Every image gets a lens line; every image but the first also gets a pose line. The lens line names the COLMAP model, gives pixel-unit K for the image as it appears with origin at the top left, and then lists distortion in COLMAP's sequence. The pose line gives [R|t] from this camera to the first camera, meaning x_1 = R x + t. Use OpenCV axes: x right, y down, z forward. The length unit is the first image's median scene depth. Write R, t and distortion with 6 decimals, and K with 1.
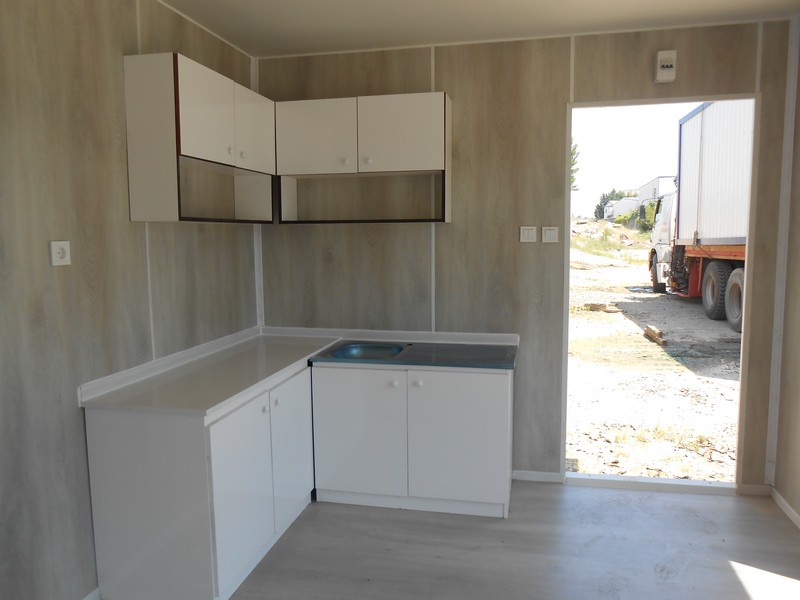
lens RADIAL K [[615.9, 0, 401.2], [0, 615.9, 304.1], [0, 0, 1]] dist [-0.024764, 0.017855]
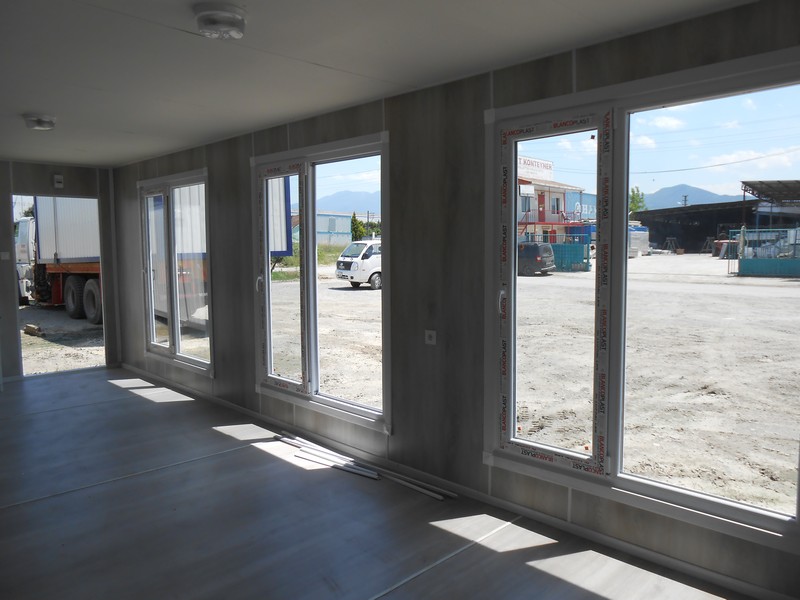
lens RADIAL K [[615.9, 0, 404.7], [0, 615.9, 302.9], [0, 0, 1]] dist [-0.024764, 0.017855]
pose [[0.552055, -0.065175, 0.831256, -0.197167], [0.094254, 0.995428, 0.015451, 0.037204], [-0.828463, 0.069819, 0.555674, -0.329771]]
